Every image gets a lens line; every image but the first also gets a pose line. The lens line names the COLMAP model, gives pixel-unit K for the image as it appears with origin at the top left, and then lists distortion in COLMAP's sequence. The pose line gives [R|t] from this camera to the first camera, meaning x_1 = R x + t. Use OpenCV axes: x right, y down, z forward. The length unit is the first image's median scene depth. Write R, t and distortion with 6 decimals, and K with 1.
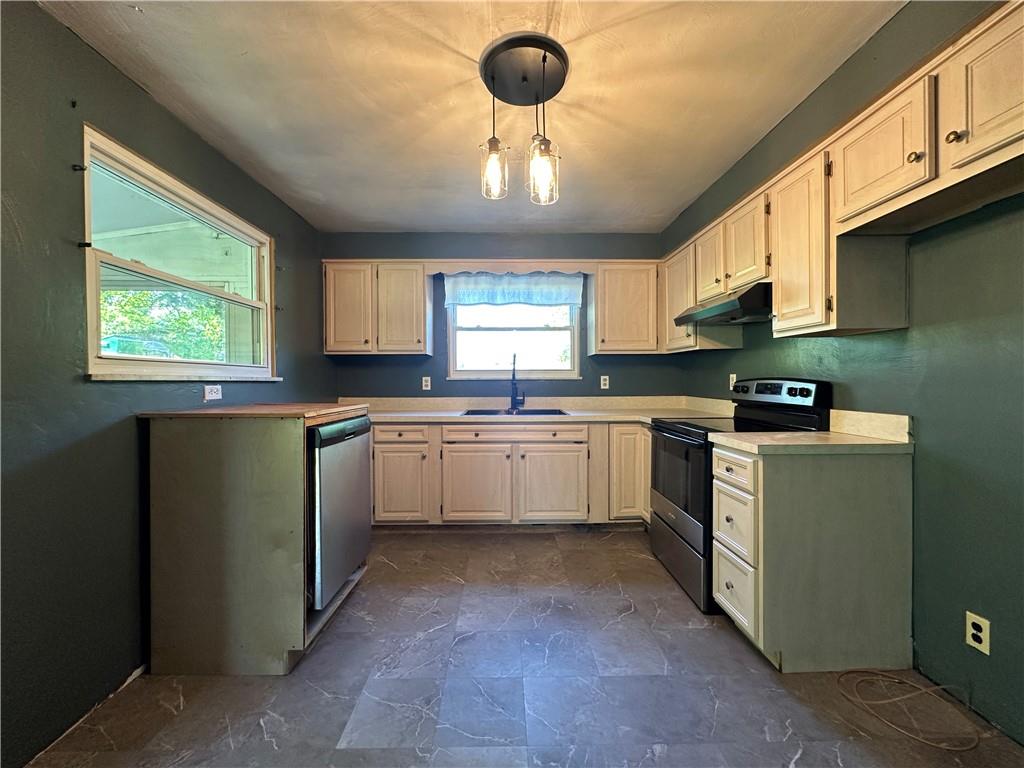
lens RADIAL K [[409.0, 0, 511.7], [0, 409.0, 381.2], [0, 0, 1]] dist [-0.008016, 0.001103]
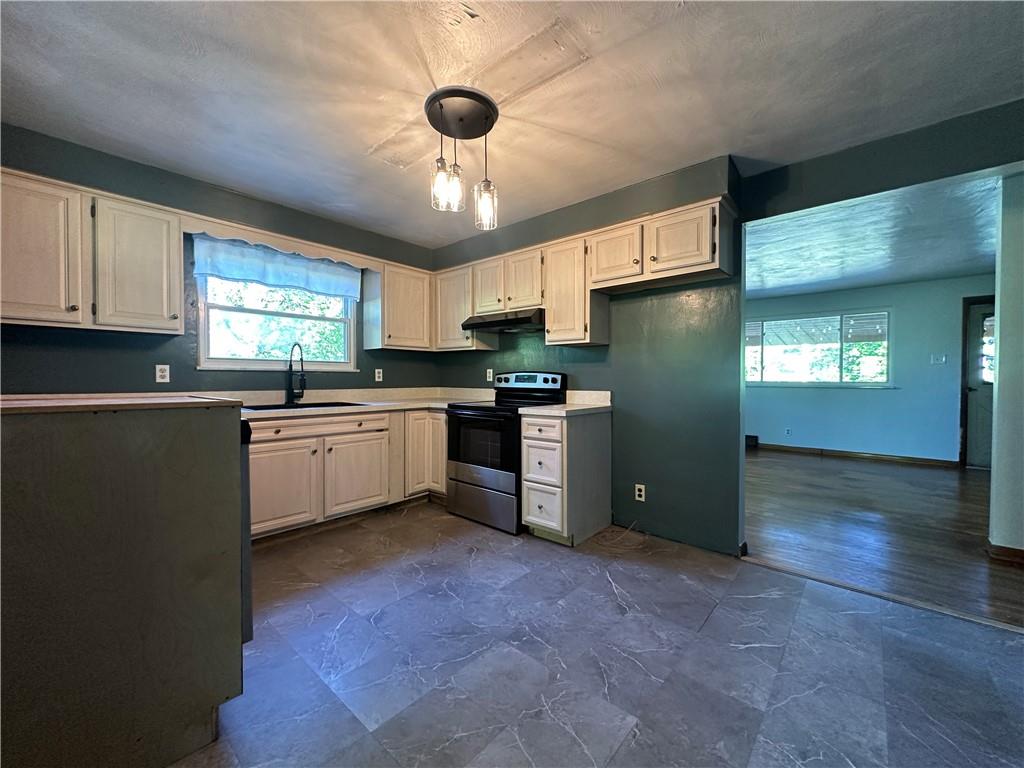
lens RADIAL K [[409.0, 0, 512.0], [0, 409.0, 380.6], [0, 0, 1]] dist [-0.008016, 0.001103]
pose [[0.670894, 0.002284, 0.741549, -0.436096], [-0.001945, 0.999997, -0.001320, 0.023162], [-0.741550, -0.000557, 0.670897, 0.038358]]
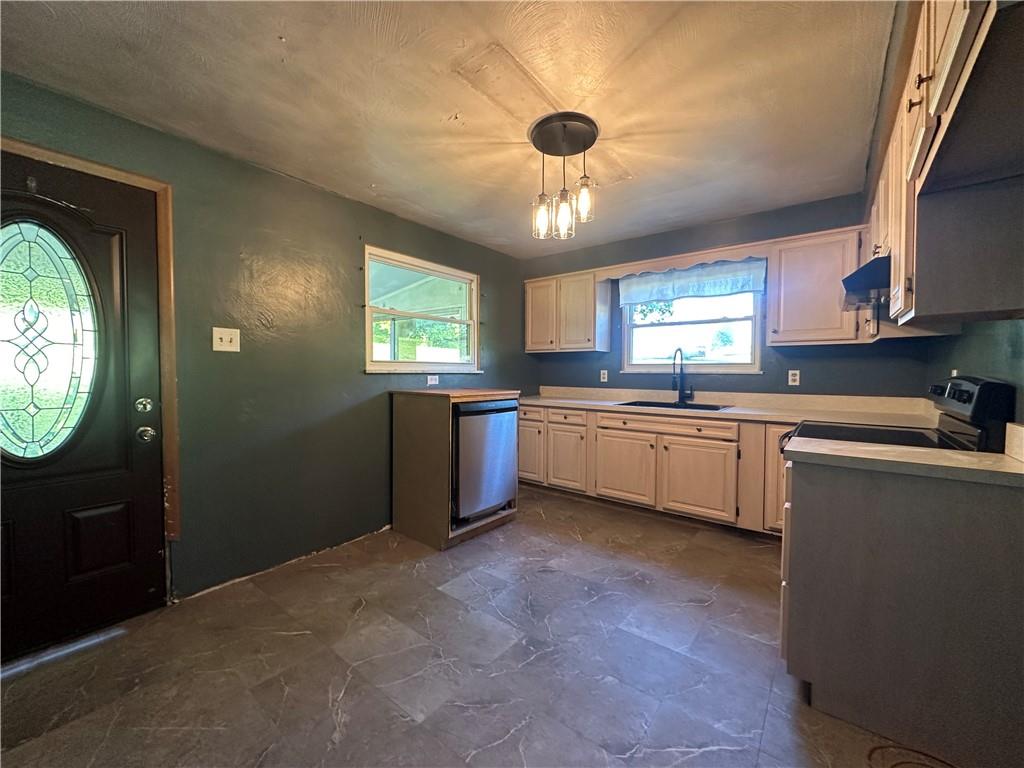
lens RADIAL K [[409.0, 0, 512.4], [0, 409.0, 379.7], [0, 0, 1]] dist [-0.008016, 0.001103]
pose [[0.773789, 0.020246, -0.633120, 0.415371], [-0.008387, 0.999729, 0.021719, -0.009308], [0.633388, -0.011496, 0.773749, -0.057668]]
